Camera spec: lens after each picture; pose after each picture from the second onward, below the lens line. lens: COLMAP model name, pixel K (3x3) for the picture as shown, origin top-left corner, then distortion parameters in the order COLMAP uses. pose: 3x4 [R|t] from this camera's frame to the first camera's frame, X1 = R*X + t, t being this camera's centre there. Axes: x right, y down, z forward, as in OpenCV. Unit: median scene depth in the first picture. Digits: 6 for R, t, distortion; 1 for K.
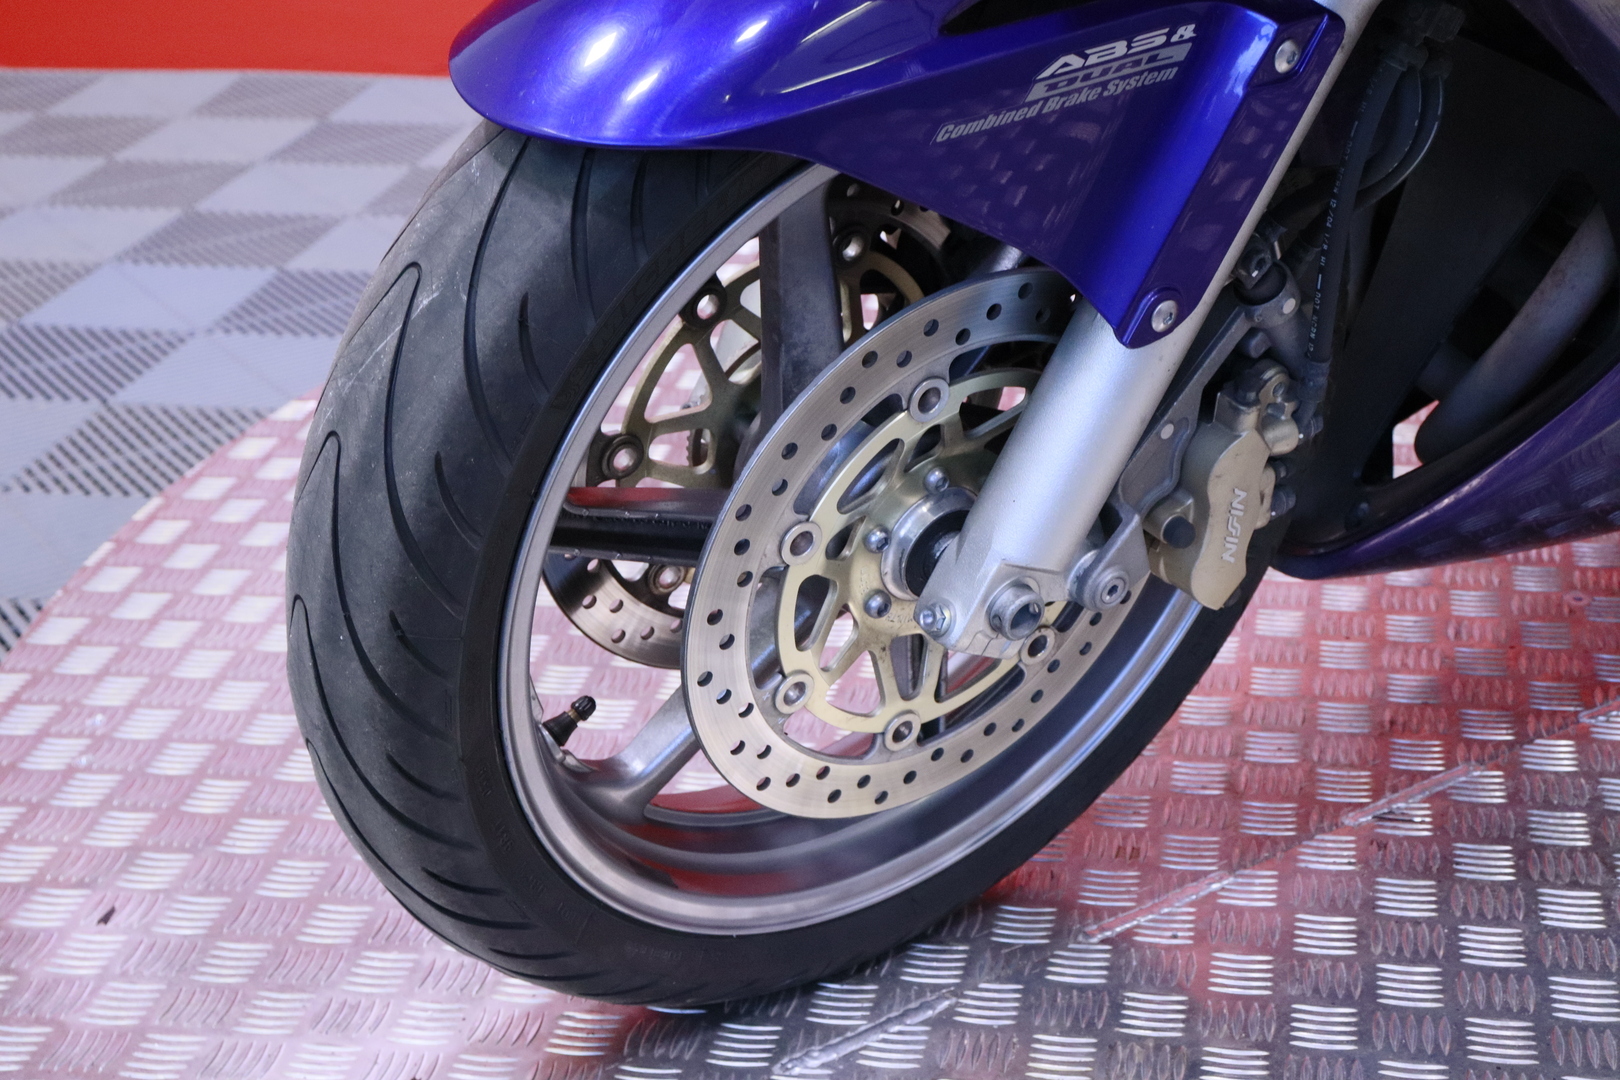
lens RADIAL K [[2617.5, 0, 810.0], [0, 2617.5, 540.0], [0, 0, 1]] dist [0.009800, 0.037291]
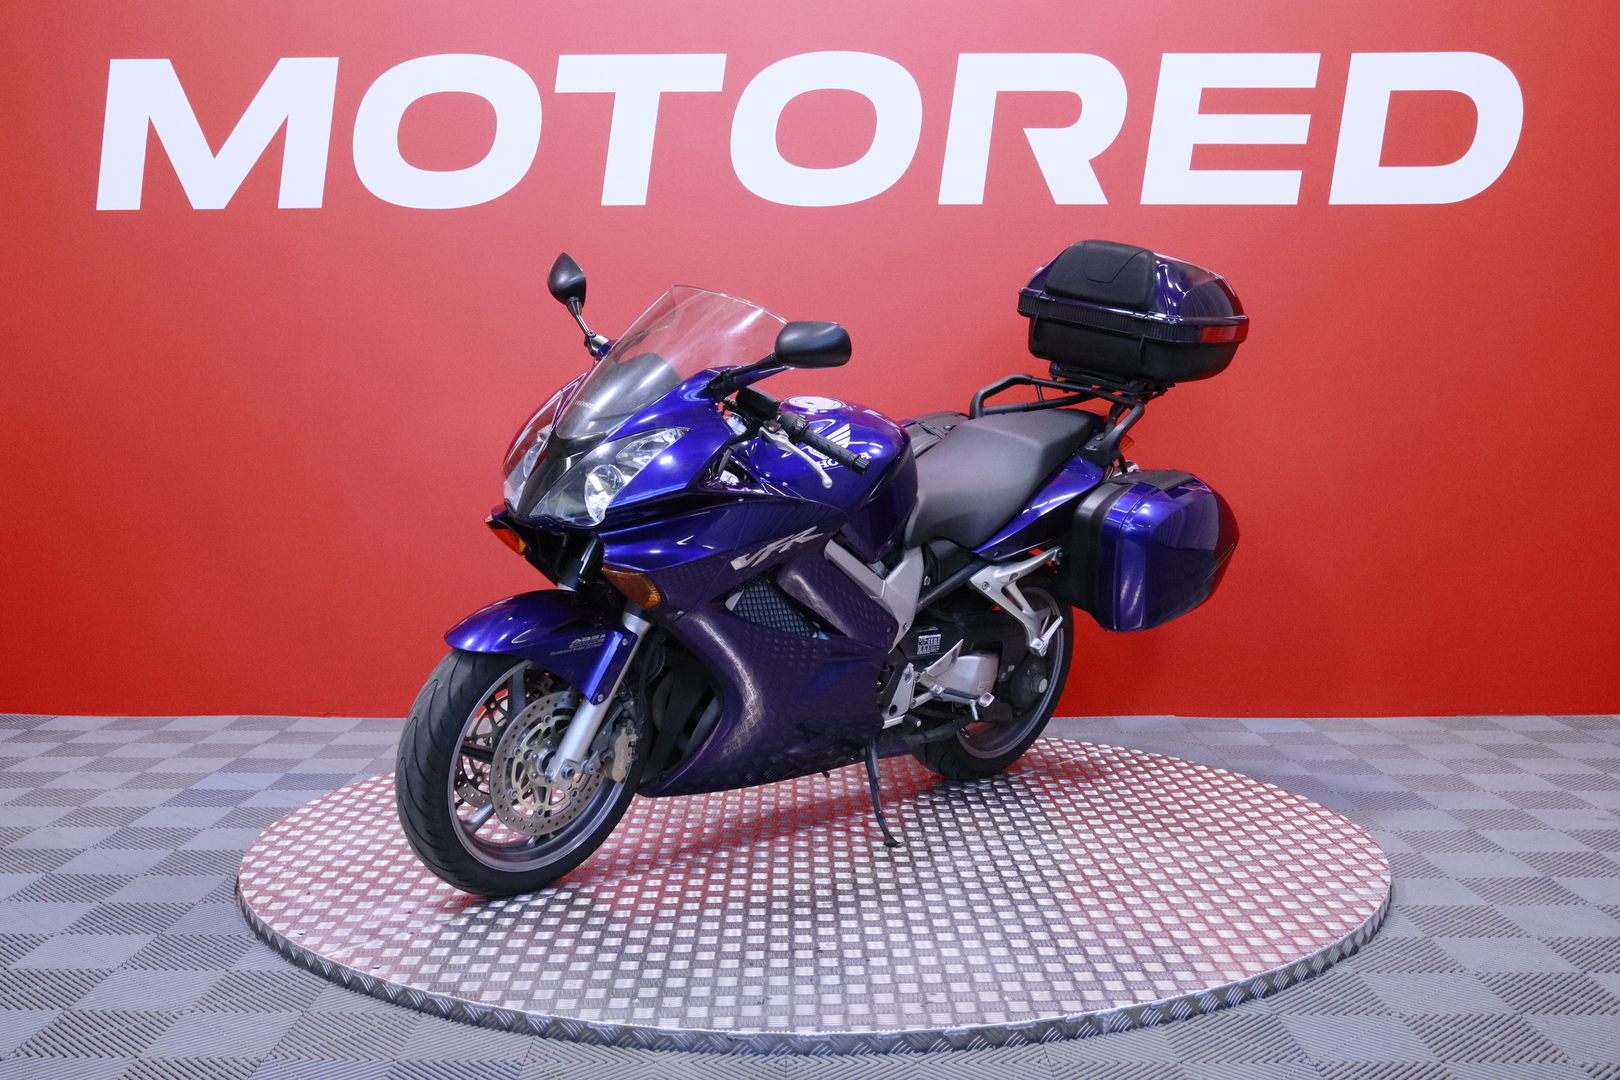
lens RADIAL K [[1916.8, 0, 810.0], [0, 1916.8, 540.0], [0, 0, 1]] dist [-0.006156, 0.034845]
pose [[0.980871, 0.023276, 0.193260, -0.142318], [0.040878, 0.946056, -0.321415, 0.672183], [-0.190316, 0.323167, 0.927008, -2.028957]]
